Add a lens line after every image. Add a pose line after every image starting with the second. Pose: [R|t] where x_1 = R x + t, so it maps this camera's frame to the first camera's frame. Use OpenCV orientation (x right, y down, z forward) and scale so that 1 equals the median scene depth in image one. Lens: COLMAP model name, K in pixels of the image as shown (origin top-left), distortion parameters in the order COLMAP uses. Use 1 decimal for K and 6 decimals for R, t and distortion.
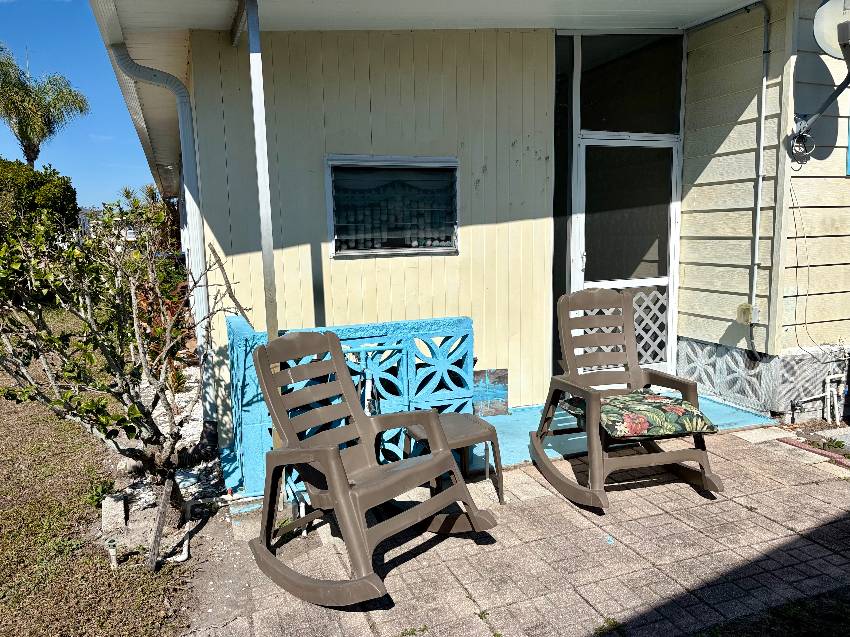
lens RADIAL K [[656.2, 0, 425.0], [0, 656.2, 318.5], [0, 0, 1]] dist [0.006702, -0.012381]
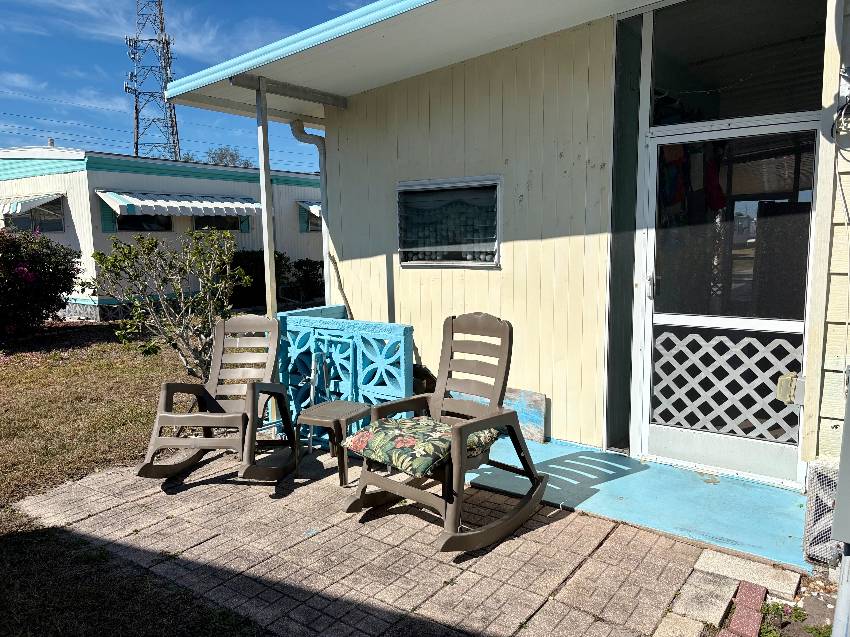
lens RADIAL K [[656.2, 0, 425.0], [0, 656.2, 318.5], [0, 0, 1]] dist [0.006702, -0.012381]
pose [[0.544665, 0.118008, -0.830310, 0.857462], [-0.117090, 0.991054, 0.064045, -0.076330], [0.830440, 0.062338, 0.553610, 0.356966]]
